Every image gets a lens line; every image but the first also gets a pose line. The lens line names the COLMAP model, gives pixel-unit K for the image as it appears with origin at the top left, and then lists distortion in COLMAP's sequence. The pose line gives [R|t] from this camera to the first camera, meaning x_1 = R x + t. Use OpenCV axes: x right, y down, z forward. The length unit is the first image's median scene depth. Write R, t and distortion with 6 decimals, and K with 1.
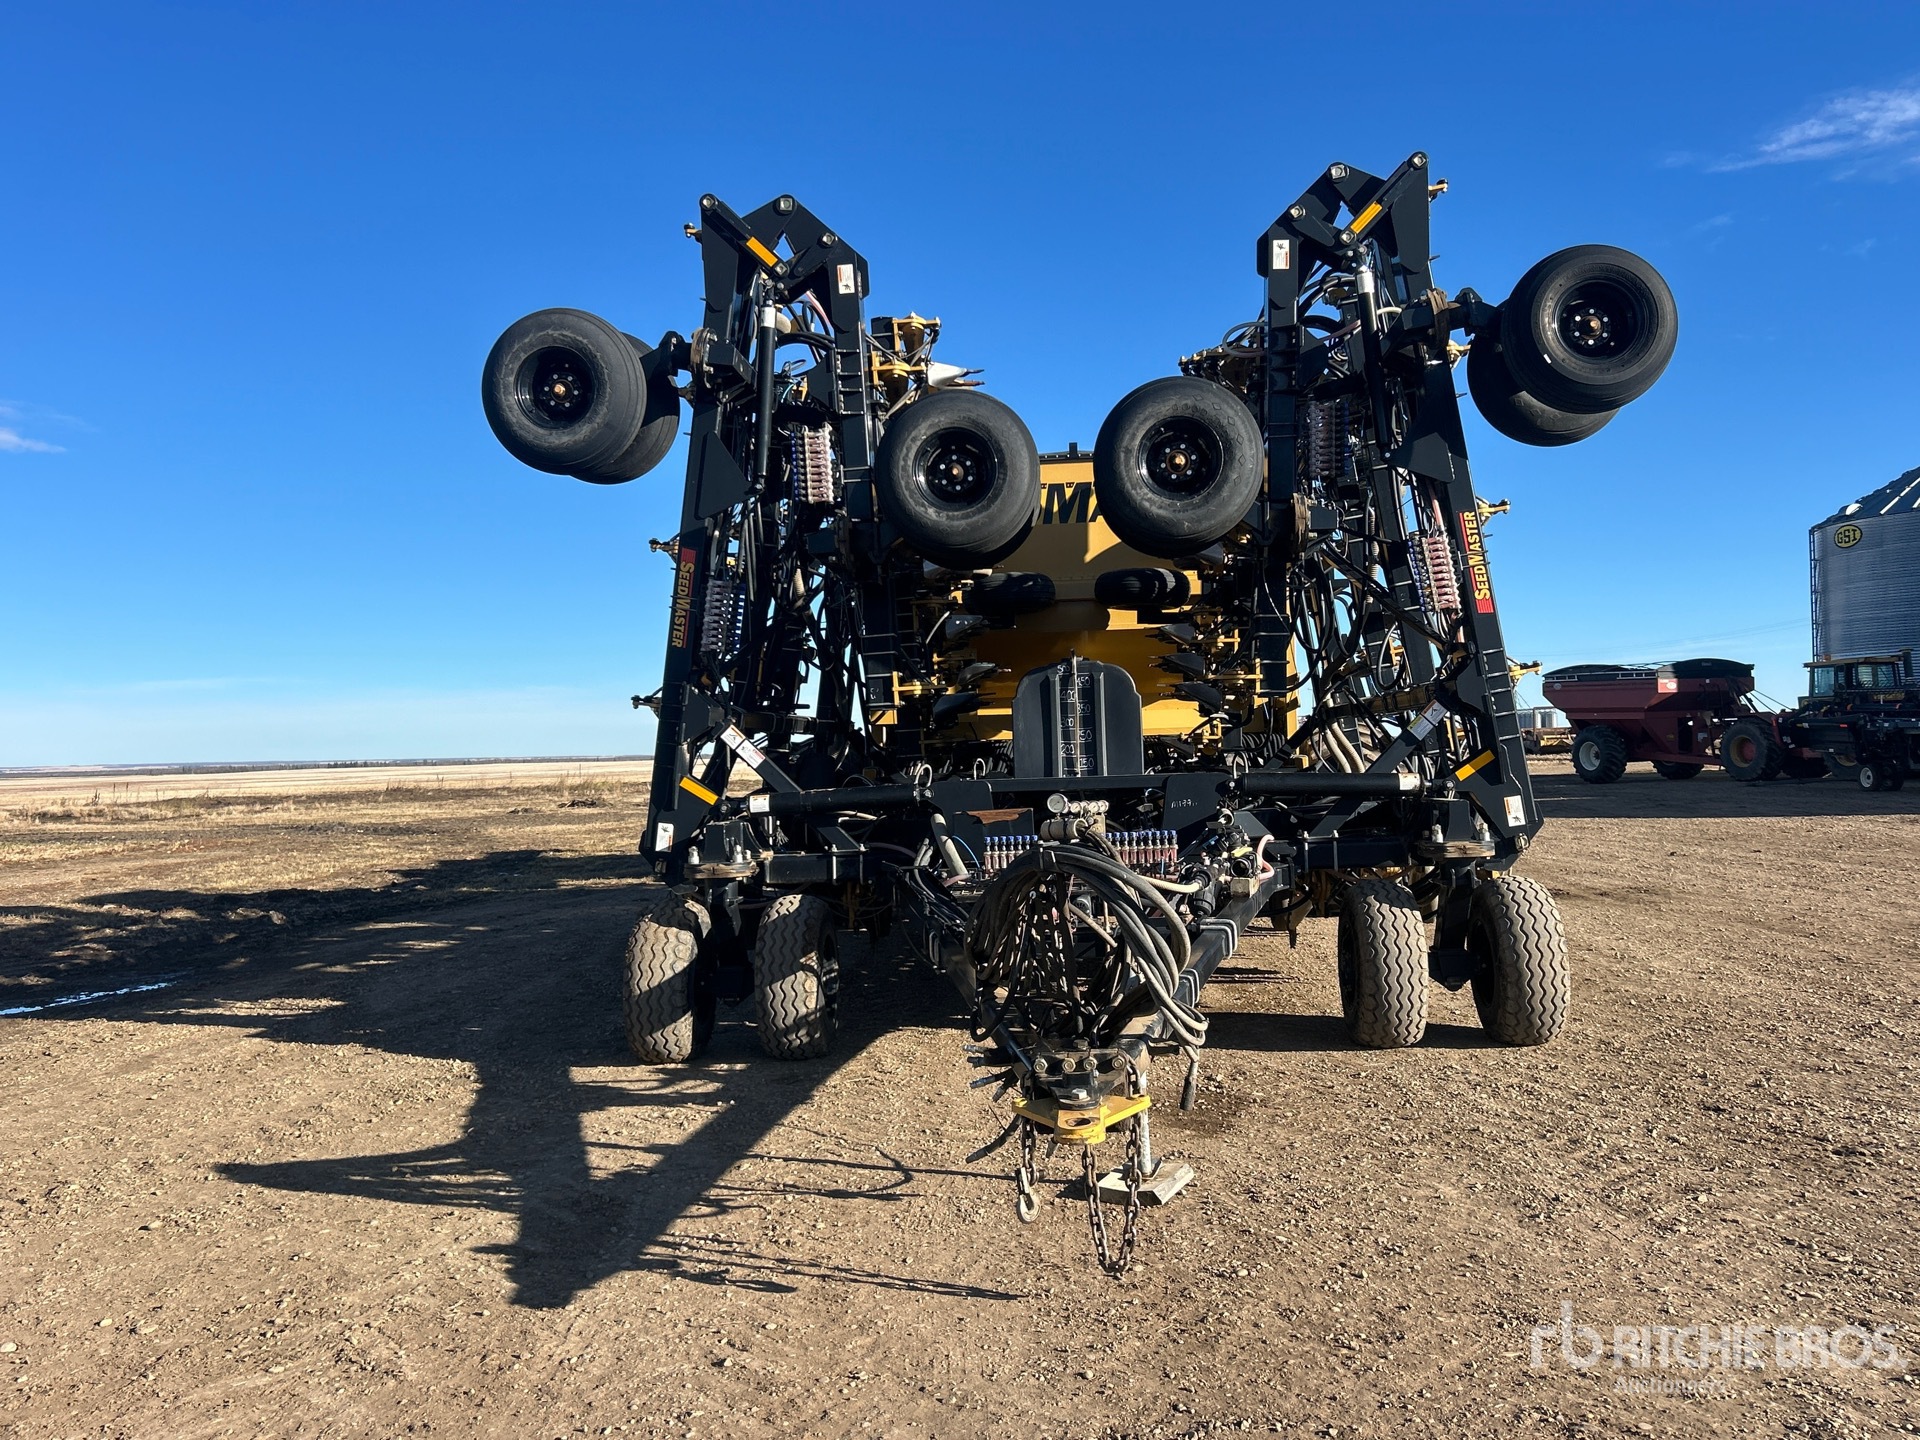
lens RADIAL K [[1698.8, 0, 960.0], [0, 1698.8, 720.0], [0, 0, 1]] dist [0.150547, -0.360878]
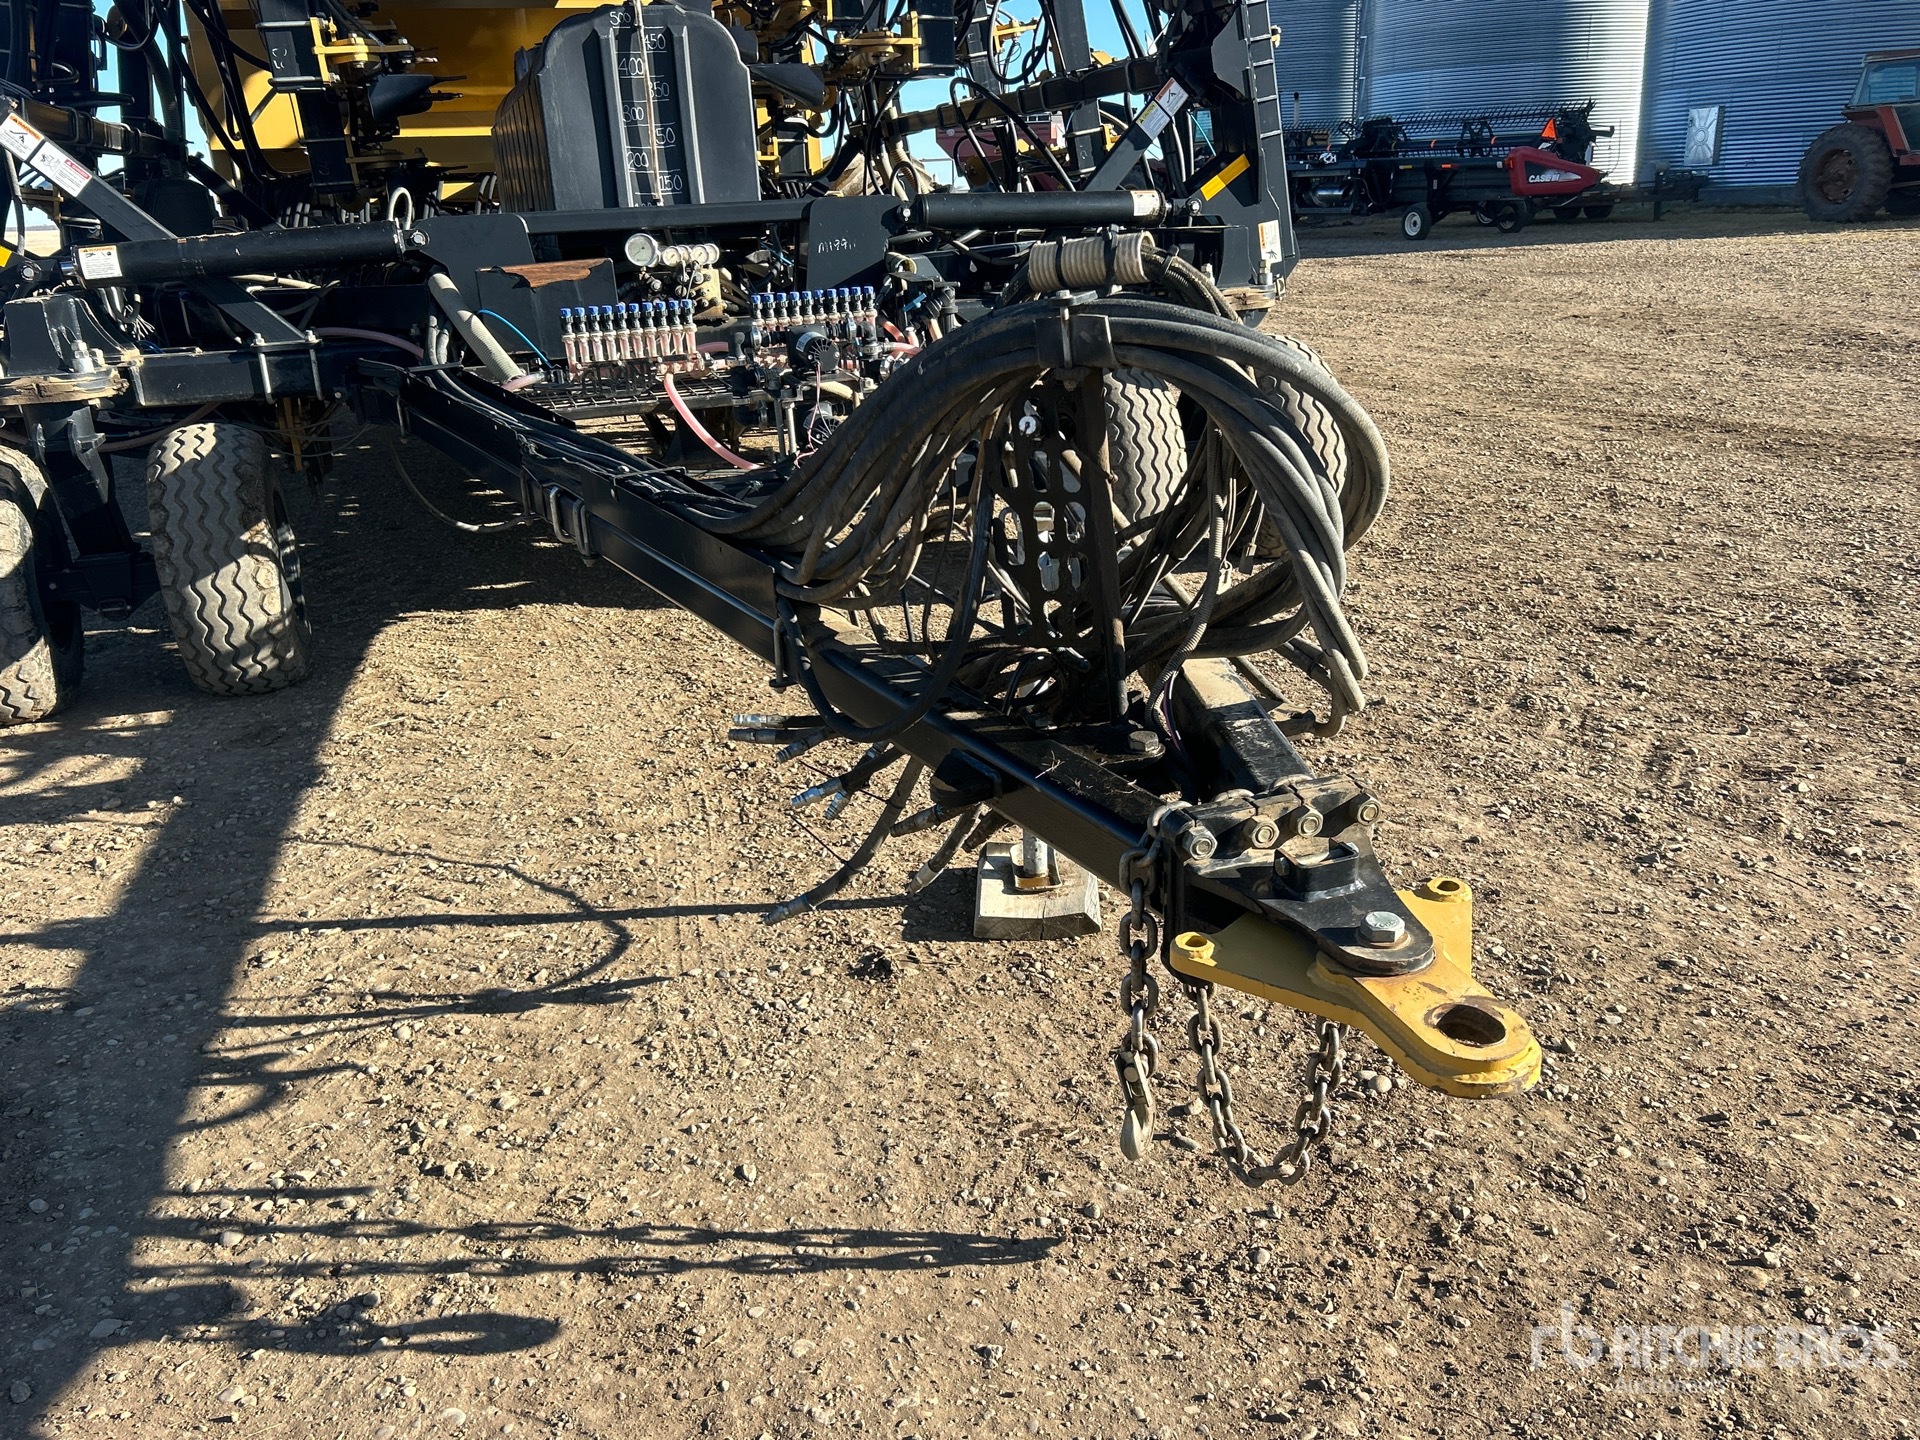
lens RADIAL K [[1651.3, 0, 1027.2], [0, 1651.3, 762.8], [0, 0, 1]] dist [0.051065, -0.047878]
pose [[0.911986, -0.145213, 0.383661, -0.078211], [0.011172, 0.943696, 0.330624, 0.027268], [-0.410070, -0.297238, 0.862260, 0.369703]]
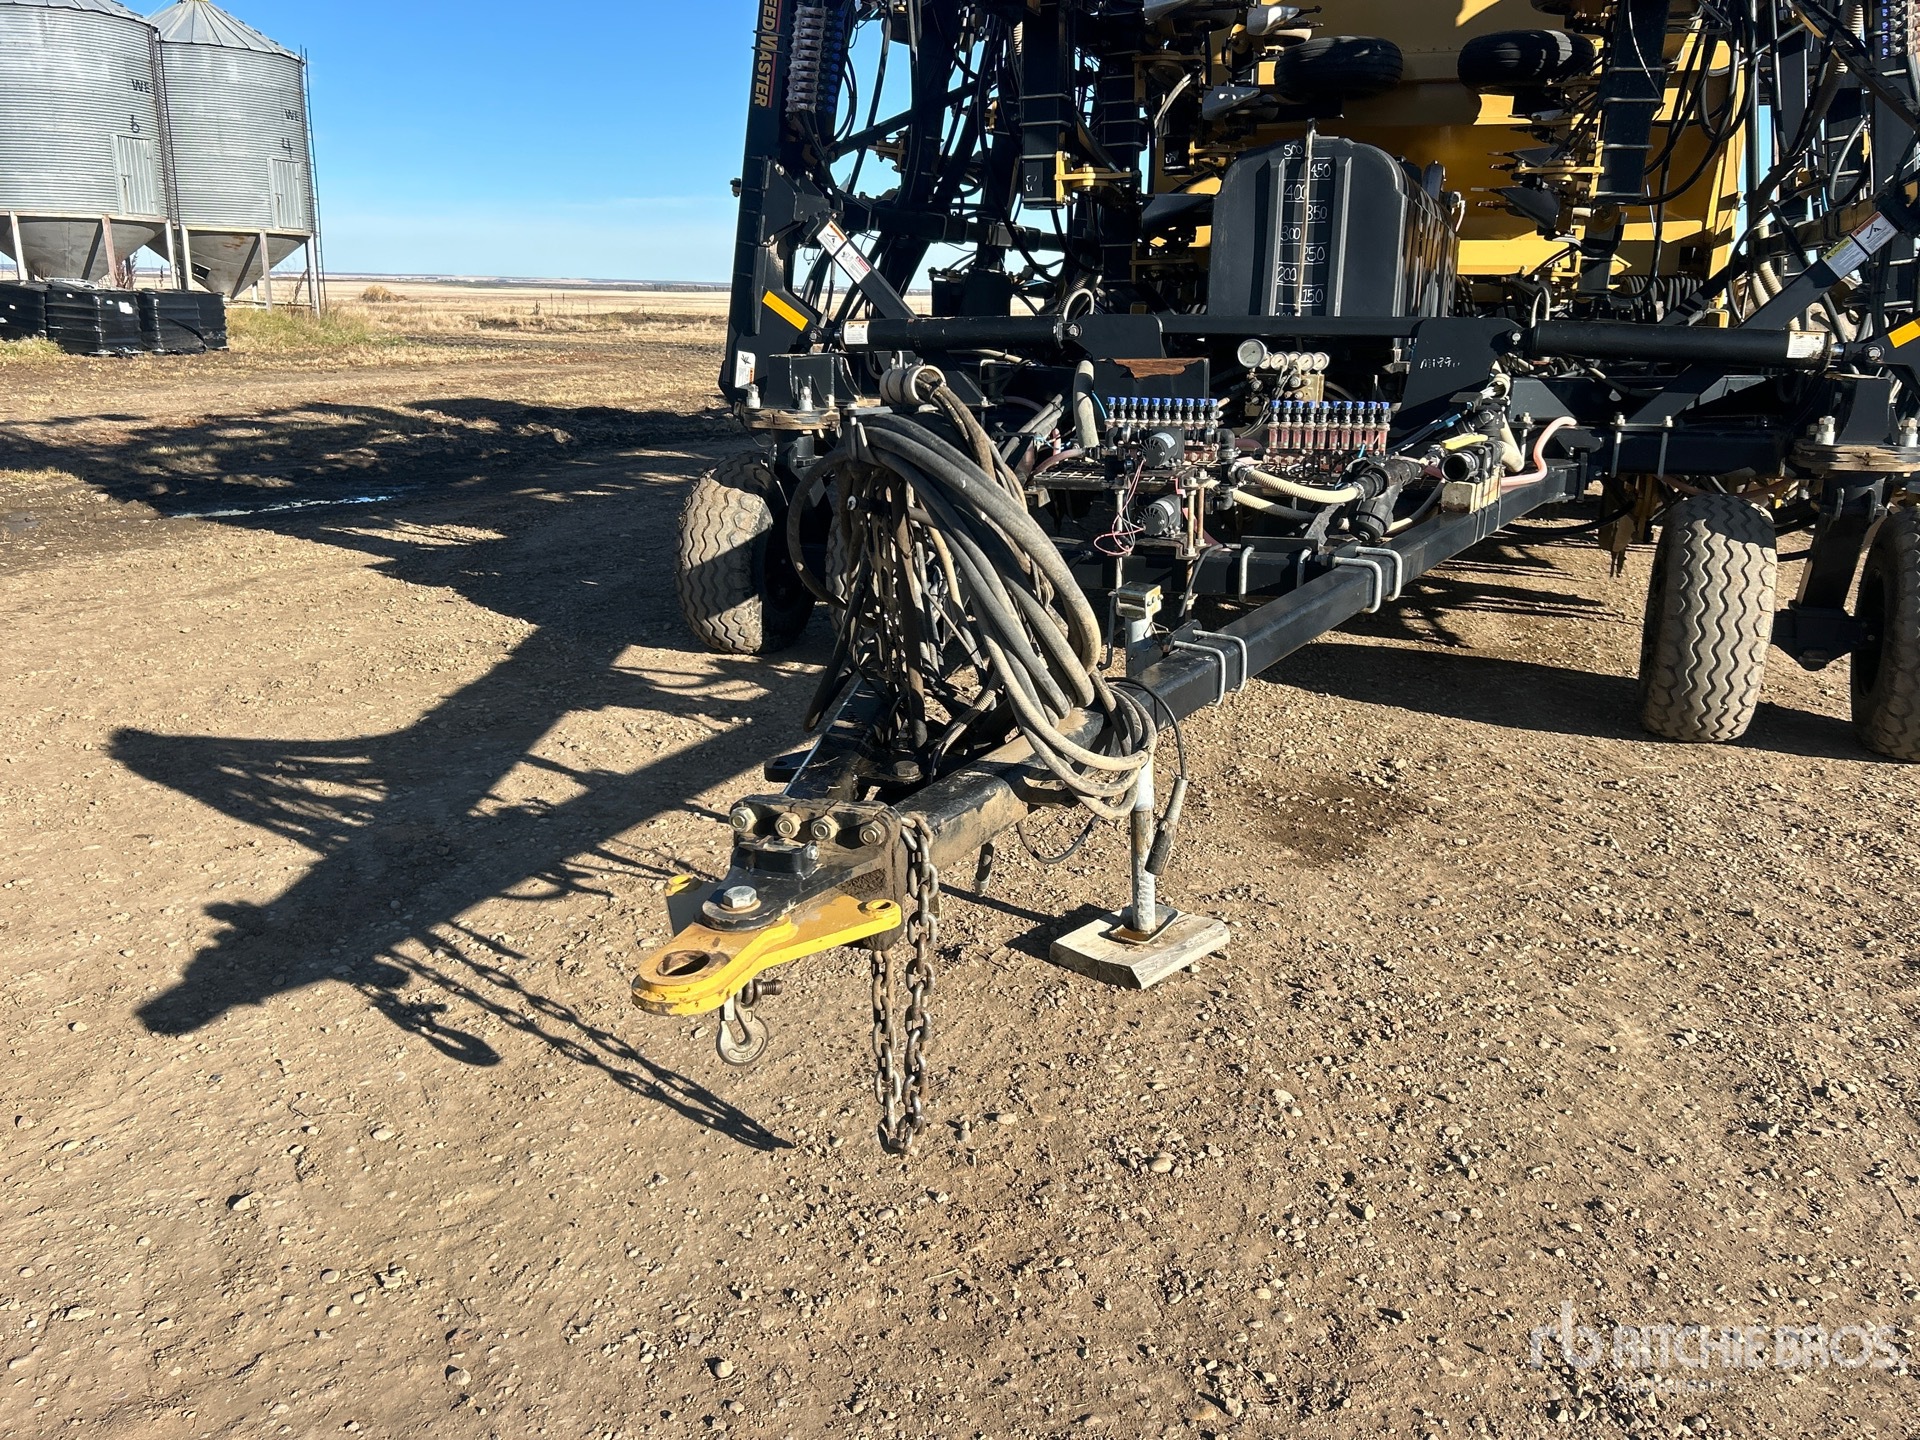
lens RADIAL K [[1649.8, 0, 916.7], [0, 1649.8, 762.8], [0, 0, 1]] dist [0.082253, -0.105840]
pose [[0.957364, 0.121366, -0.262153, 0.129457], [-0.040674, 0.955058, 0.293617, 0.014993], [0.286006, -0.270435, 0.919274, 0.293073]]
